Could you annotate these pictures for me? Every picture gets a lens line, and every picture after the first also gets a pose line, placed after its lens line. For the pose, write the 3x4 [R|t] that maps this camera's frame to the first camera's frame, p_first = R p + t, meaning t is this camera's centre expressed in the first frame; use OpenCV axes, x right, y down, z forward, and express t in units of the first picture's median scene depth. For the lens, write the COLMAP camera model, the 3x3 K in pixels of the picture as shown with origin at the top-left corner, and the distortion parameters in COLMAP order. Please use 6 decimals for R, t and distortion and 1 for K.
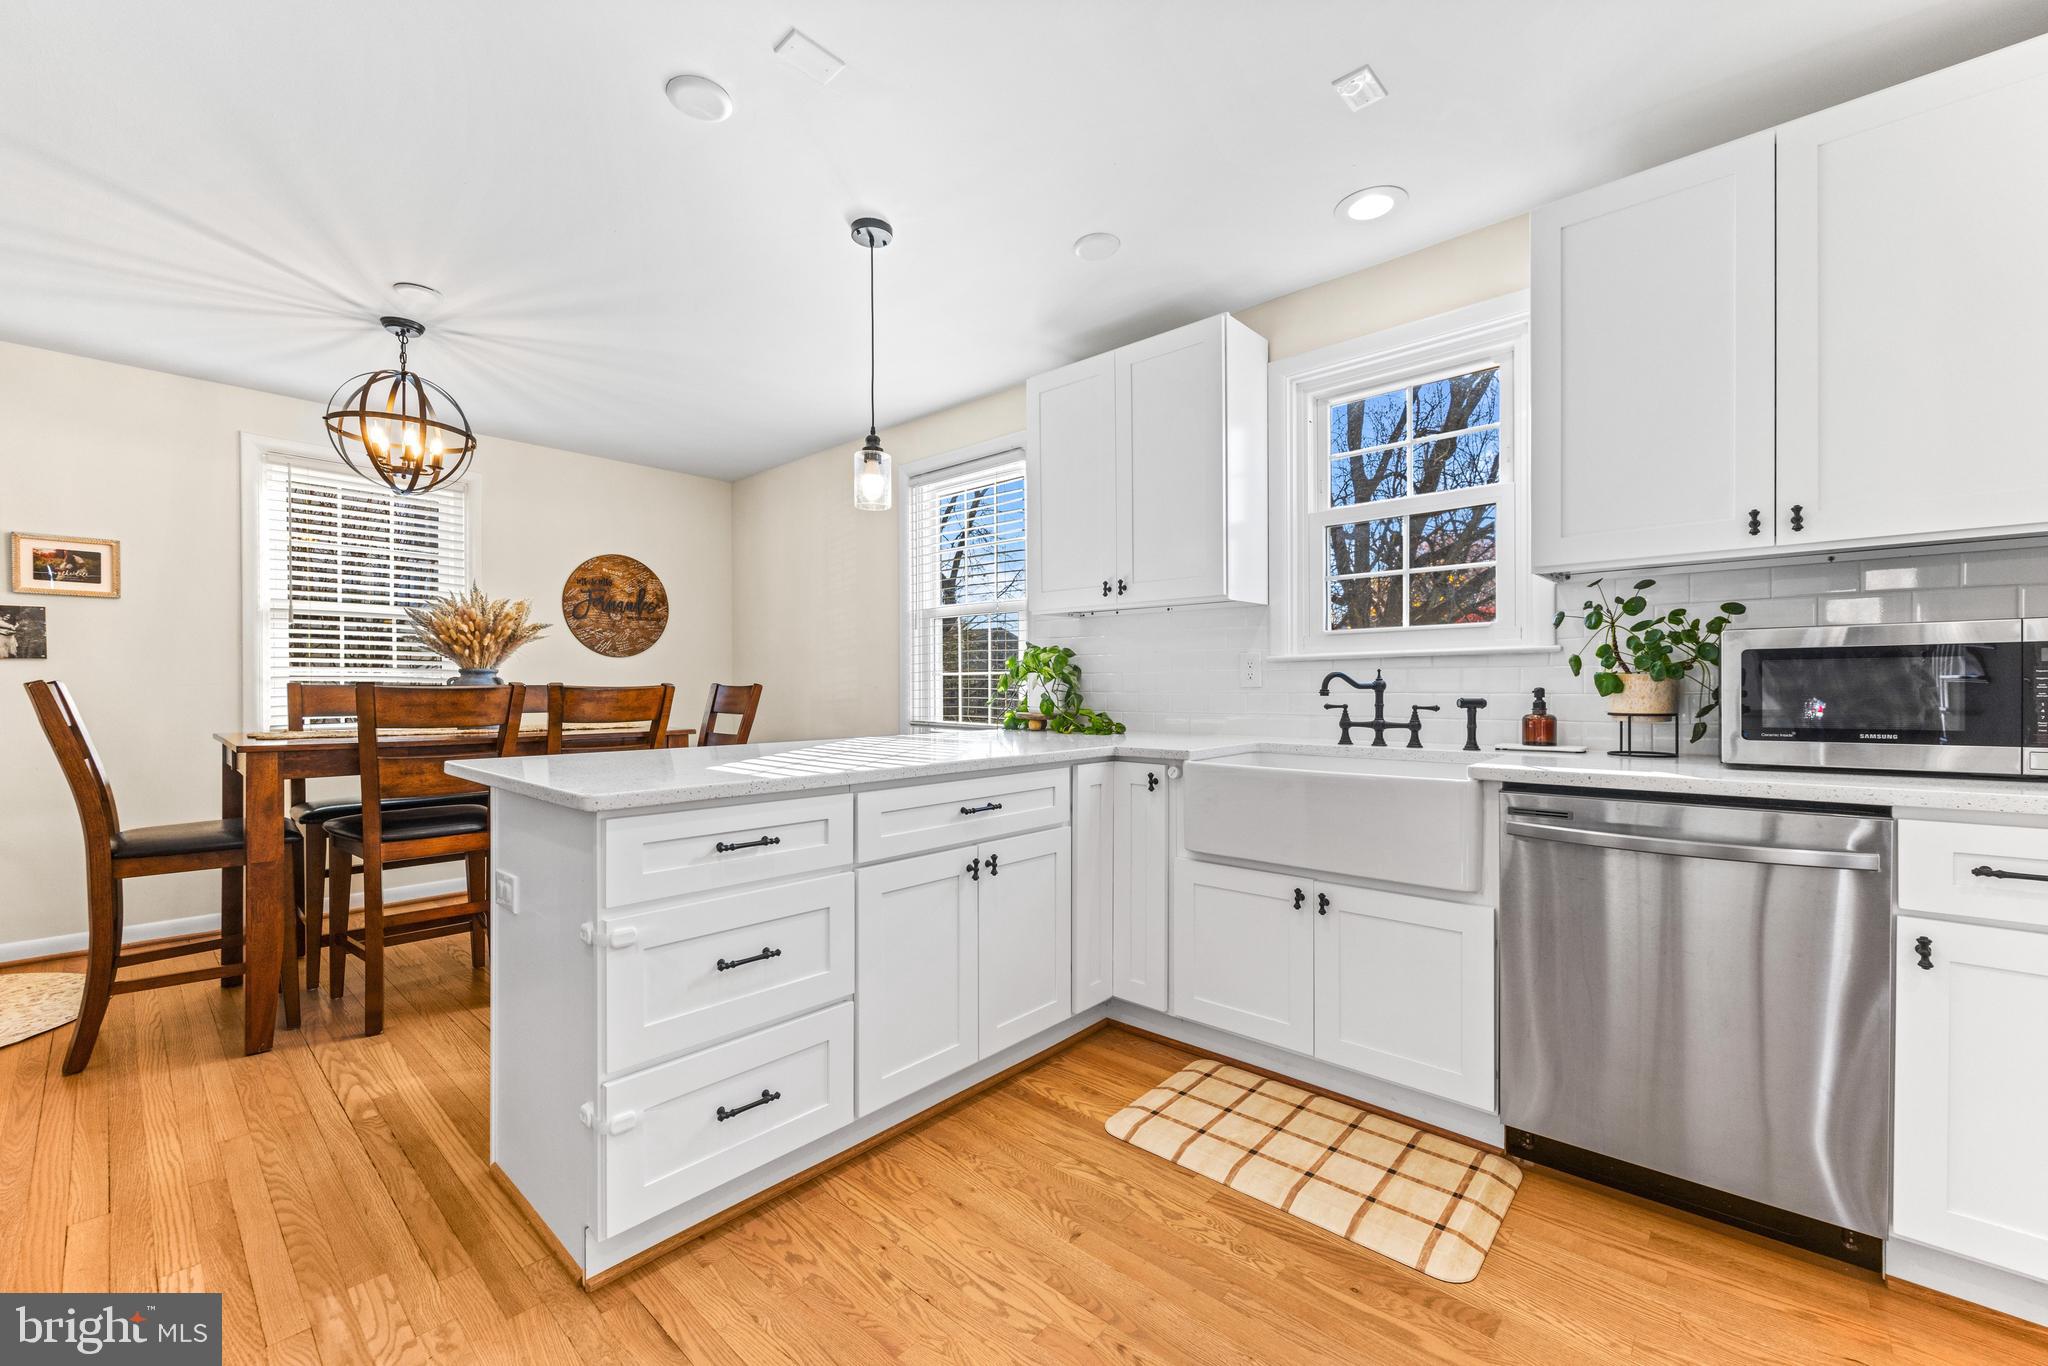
lens RADIAL K [[822.3, 0, 1025.3], [0, 822.3, 691.5], [0, 0, 1]] dist [-0.000479, -0.000315]
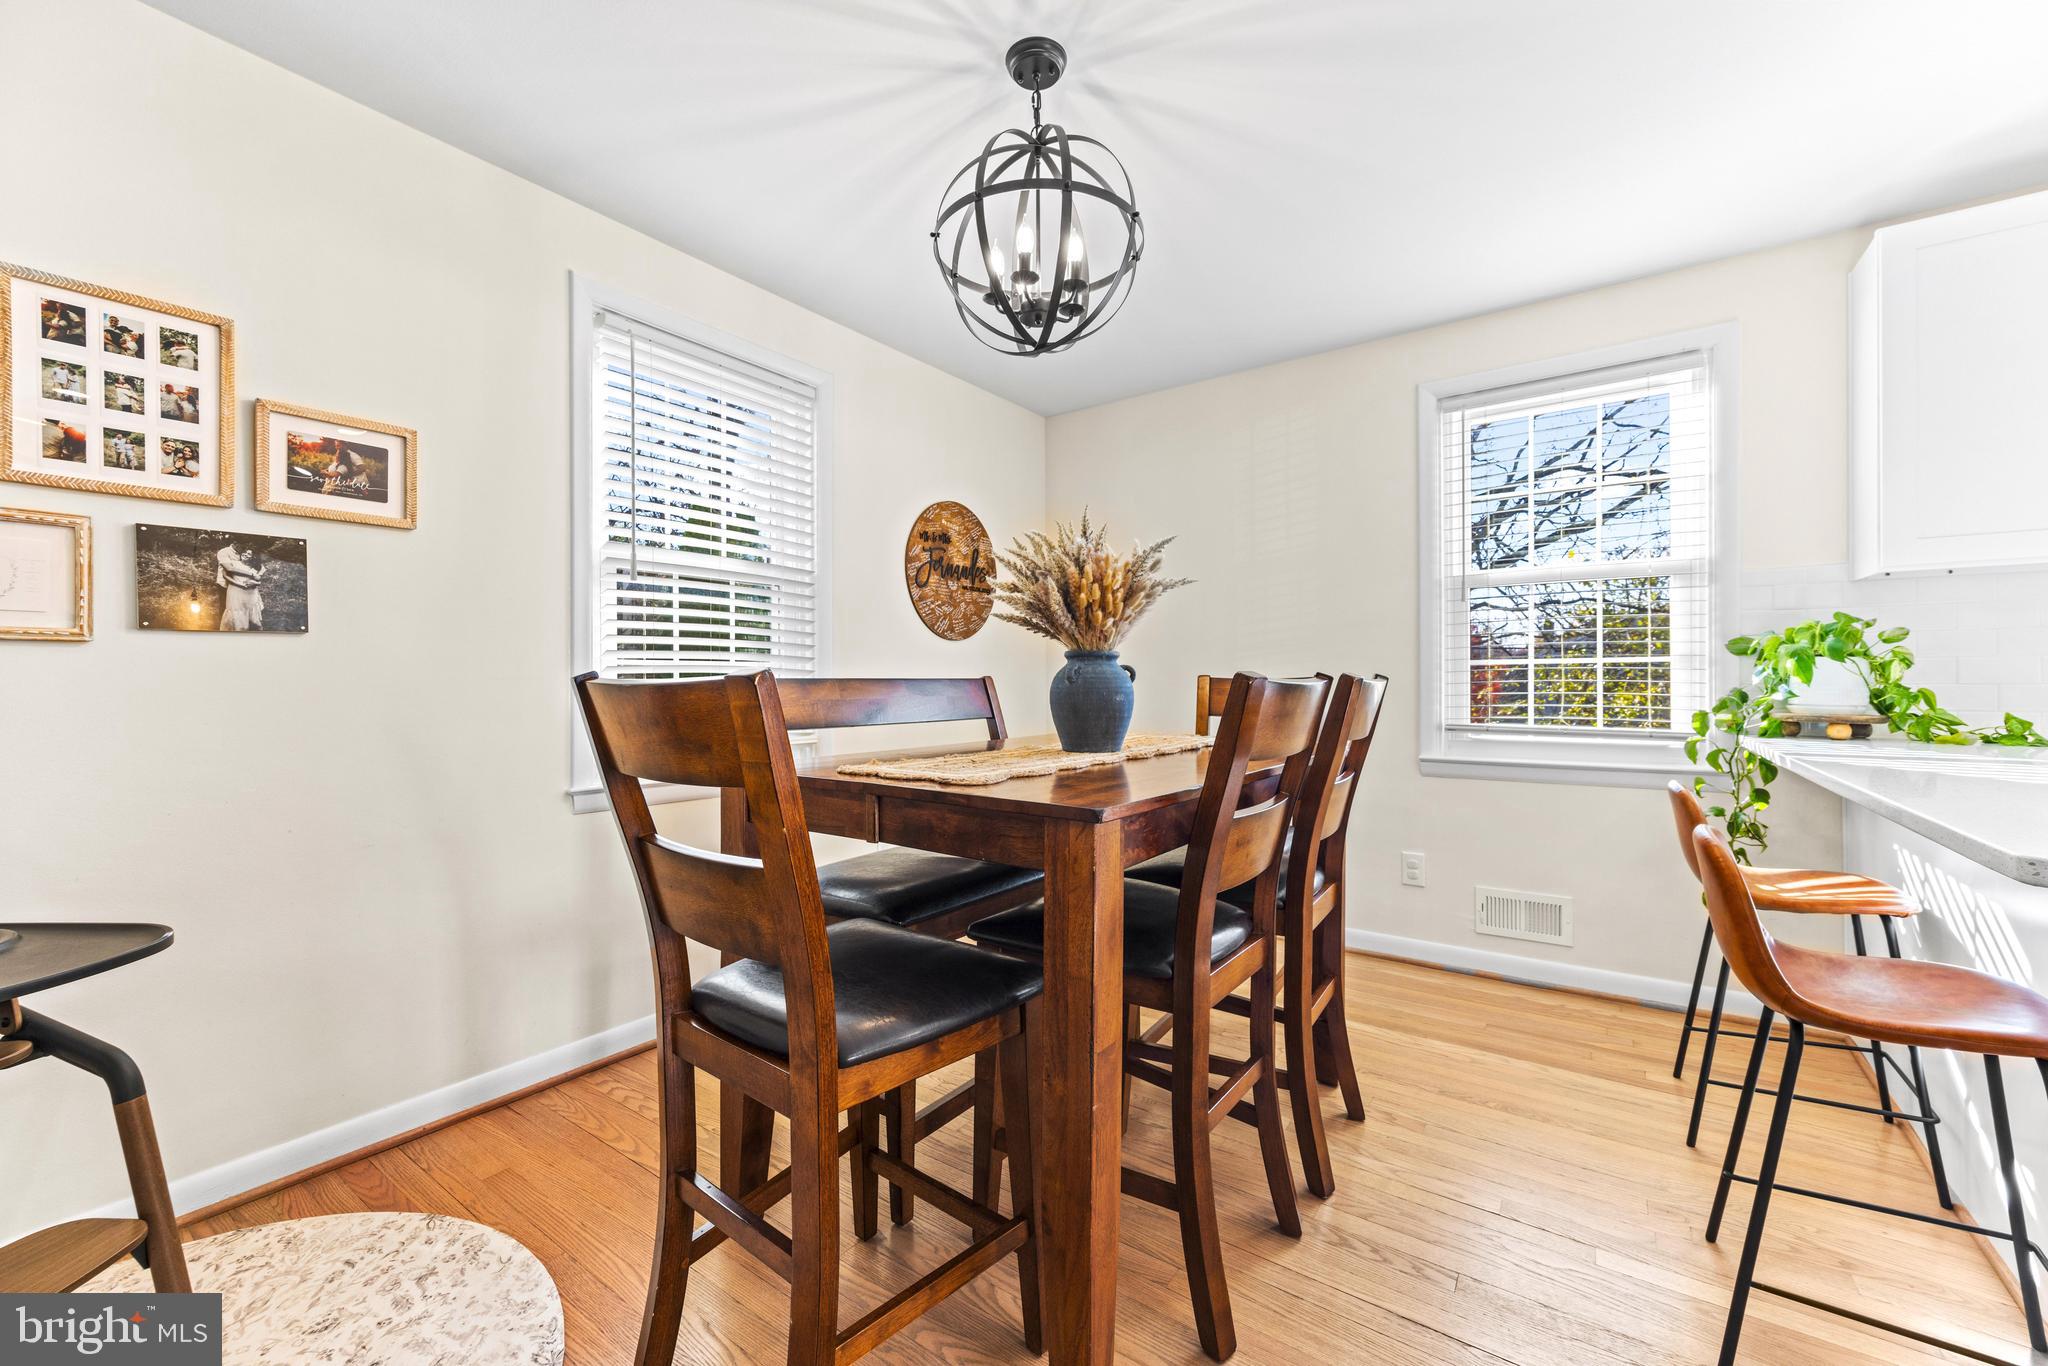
lens RADIAL K [[822.3, 0, 1034.0], [0, 822.3, 686.0], [0, 0, 1]] dist [-0.000479, -0.000315]
pose [[0.993227, -0.004350, 0.116106, -0.641880], [0.004342, 0.999991, 0.000317, -0.001211], [-0.116106, 0.000189, 0.993237, 0.324691]]
